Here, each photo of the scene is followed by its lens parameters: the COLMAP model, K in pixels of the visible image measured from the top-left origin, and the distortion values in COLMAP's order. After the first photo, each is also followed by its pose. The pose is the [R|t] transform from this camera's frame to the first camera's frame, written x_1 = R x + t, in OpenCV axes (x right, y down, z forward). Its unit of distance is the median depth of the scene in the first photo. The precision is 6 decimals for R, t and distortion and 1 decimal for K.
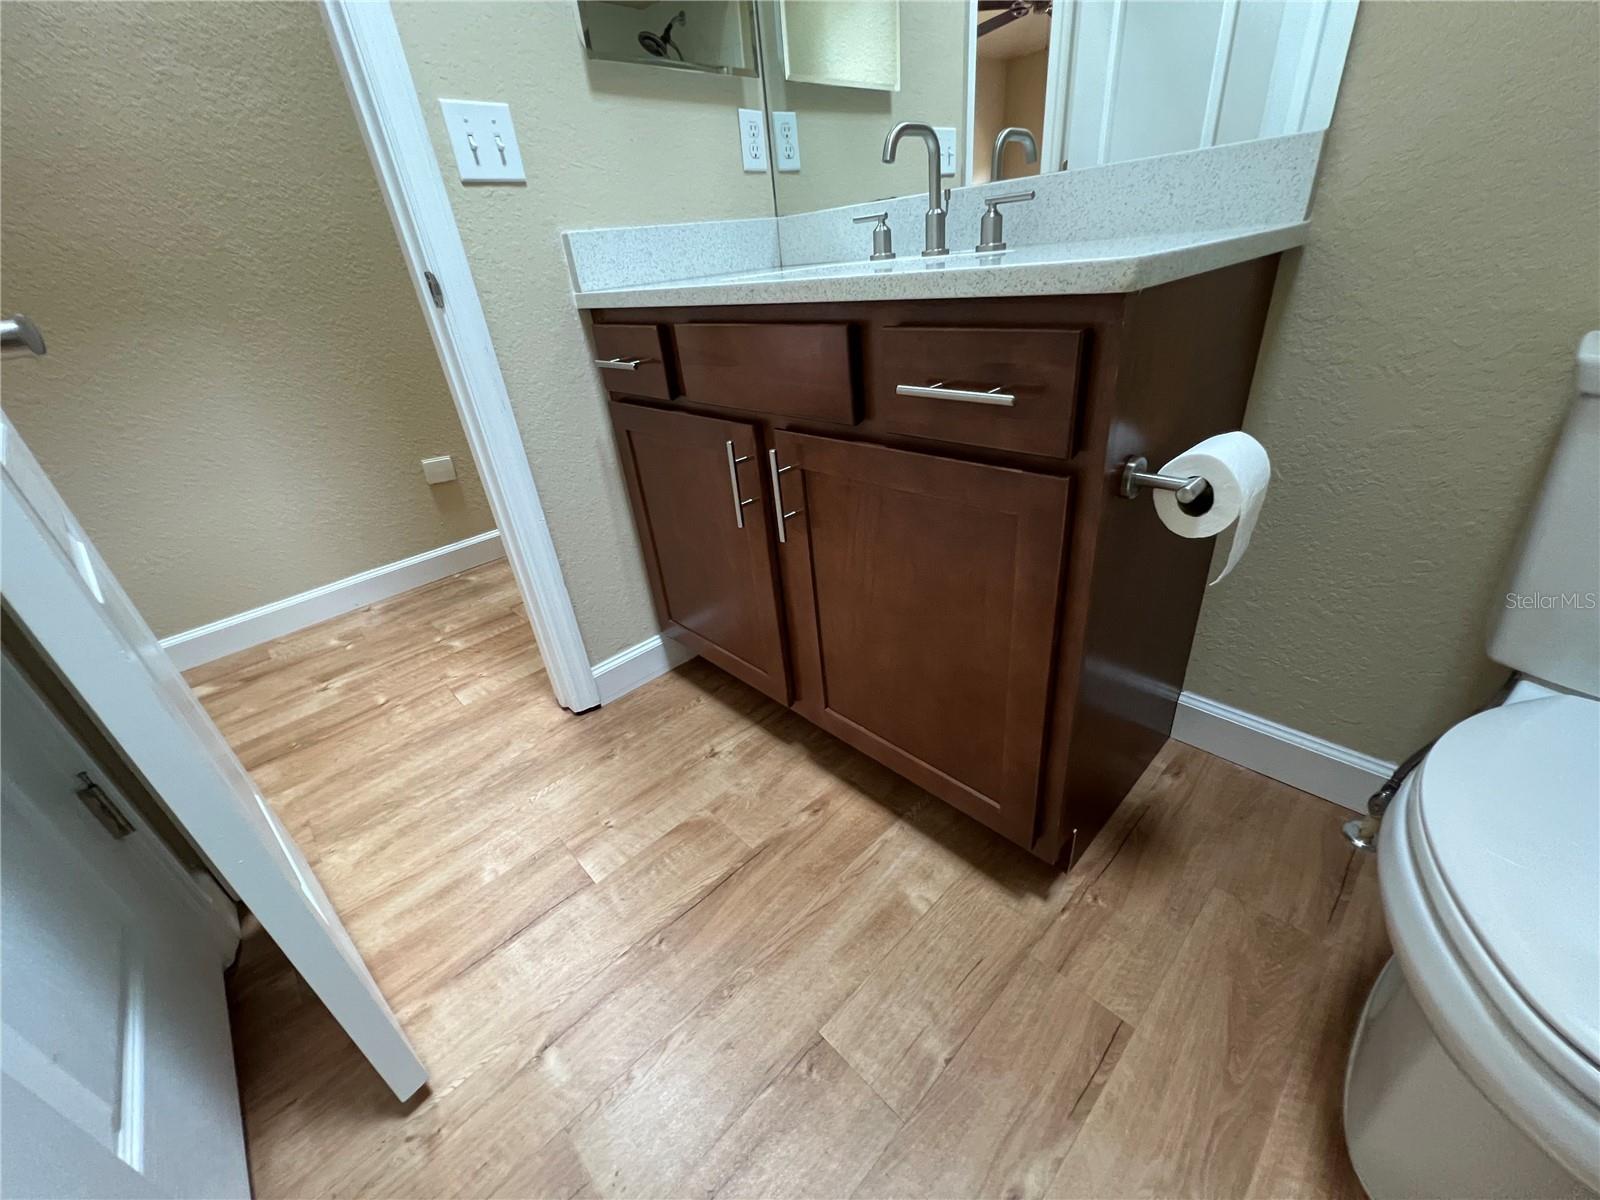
lens RADIAL K [[643.0, 0, 802.9], [0, 643.0, 601.4], [0, 0, 1]] dist [-0.001680, 0.000409]
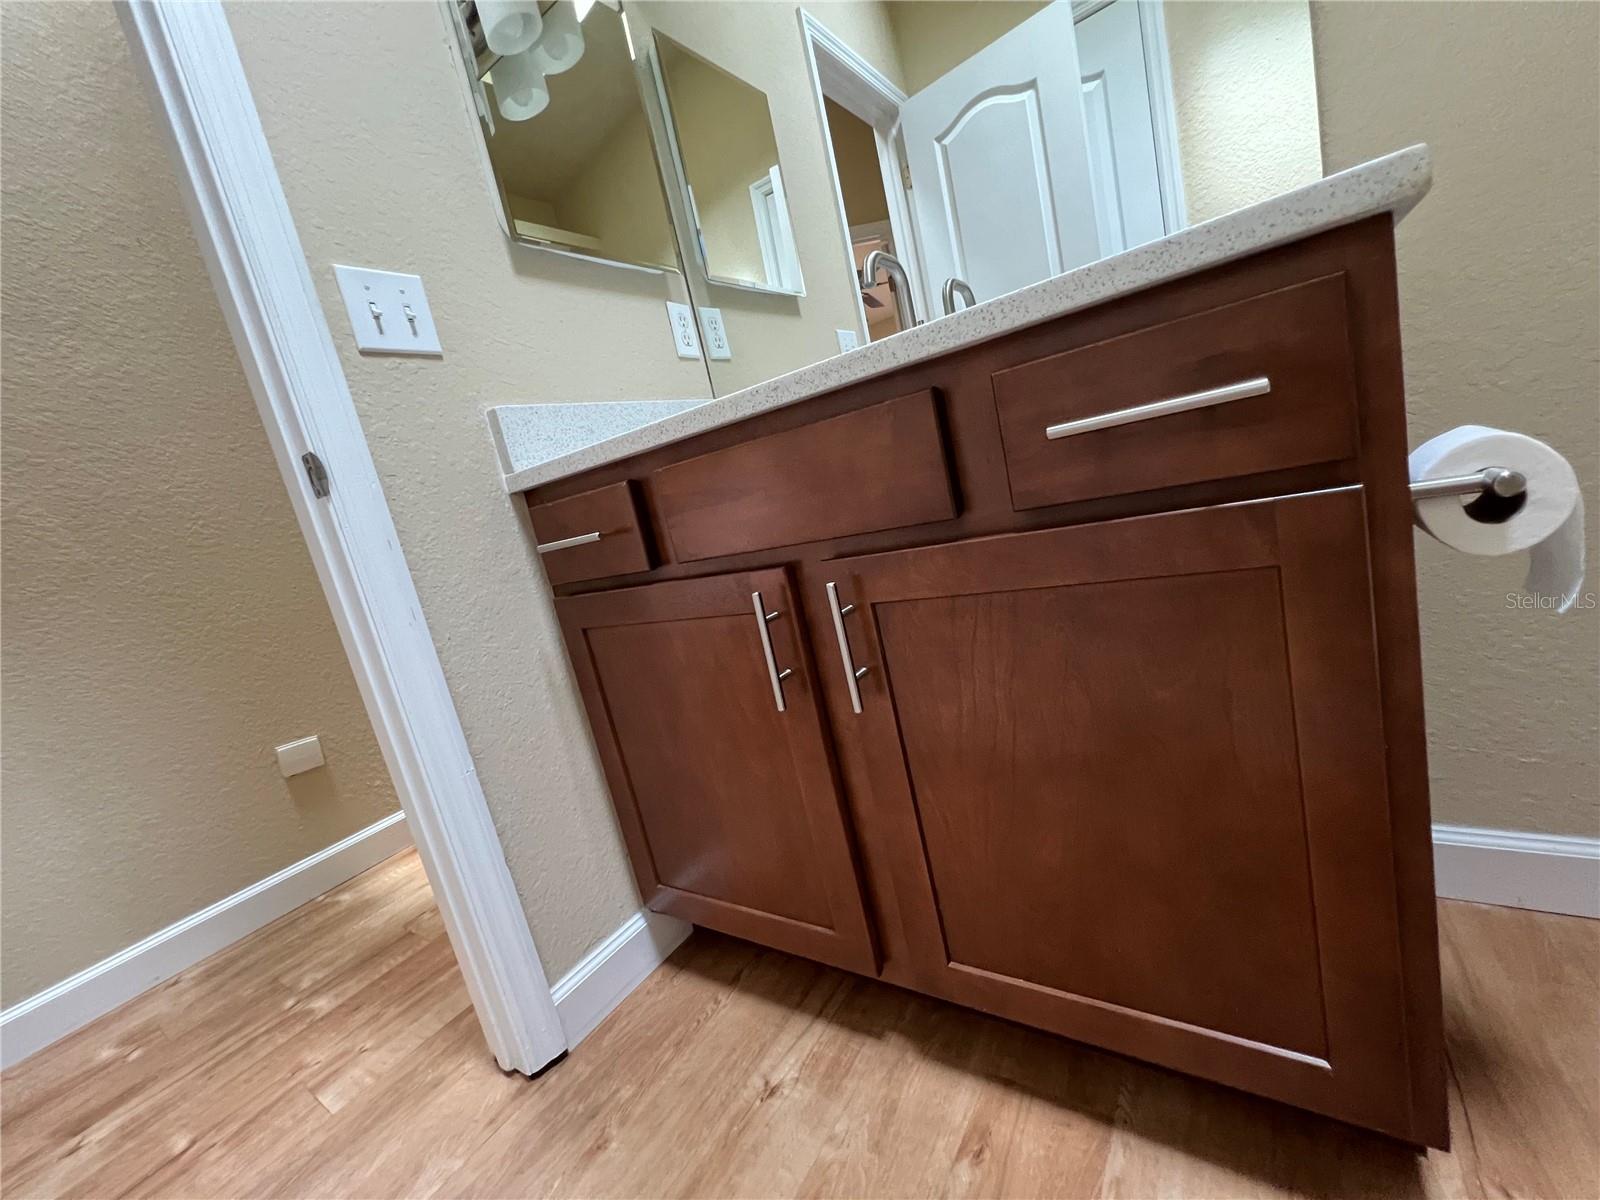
lens RADIAL K [[644.2, 0, 800.2], [0, 644.2, 600.3], [0, 0, 1]] dist [-0.001146, 0.000091]
pose [[0.970697, -0.158701, 0.180448, -0.142552], [0.211832, 0.919654, -0.330703, 0.009261], [-0.113467, 0.359237, 0.926323, 0.226944]]
